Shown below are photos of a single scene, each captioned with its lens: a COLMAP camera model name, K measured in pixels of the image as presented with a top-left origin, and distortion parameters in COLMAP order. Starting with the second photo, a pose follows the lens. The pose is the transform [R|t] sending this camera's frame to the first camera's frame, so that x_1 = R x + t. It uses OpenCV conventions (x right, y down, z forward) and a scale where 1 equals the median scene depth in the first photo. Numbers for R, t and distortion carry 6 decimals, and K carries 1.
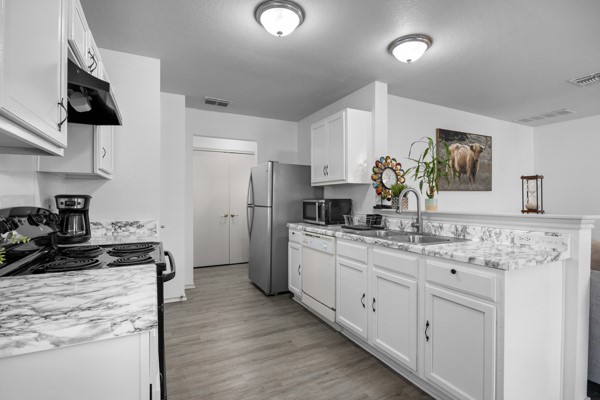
lens RADIAL K [[288.5, 0, 300.0], [0, 288.5, 200.0], [0, 0, 1]] dist [-0.010816, 0.000160]
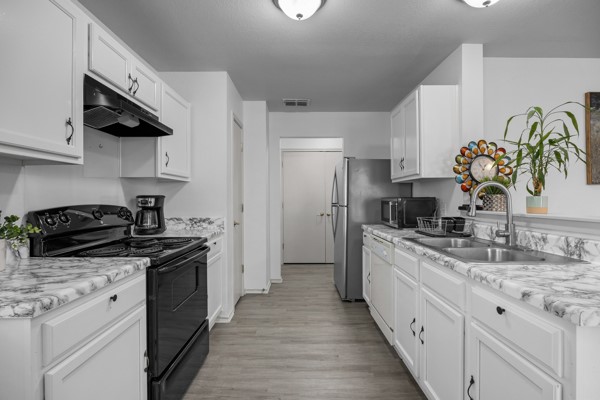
lens RADIAL K [[288.5, 0, 300.0], [0, 288.5, 200.0], [0, 0, 1]] dist [-0.010816, 0.000160]
pose [[0.892672, -0.001307, -0.450706, 0.227248], [0.002809, 0.999993, 0.002665, 0.000687], [0.450699, -0.003645, 0.892669, 0.124604]]
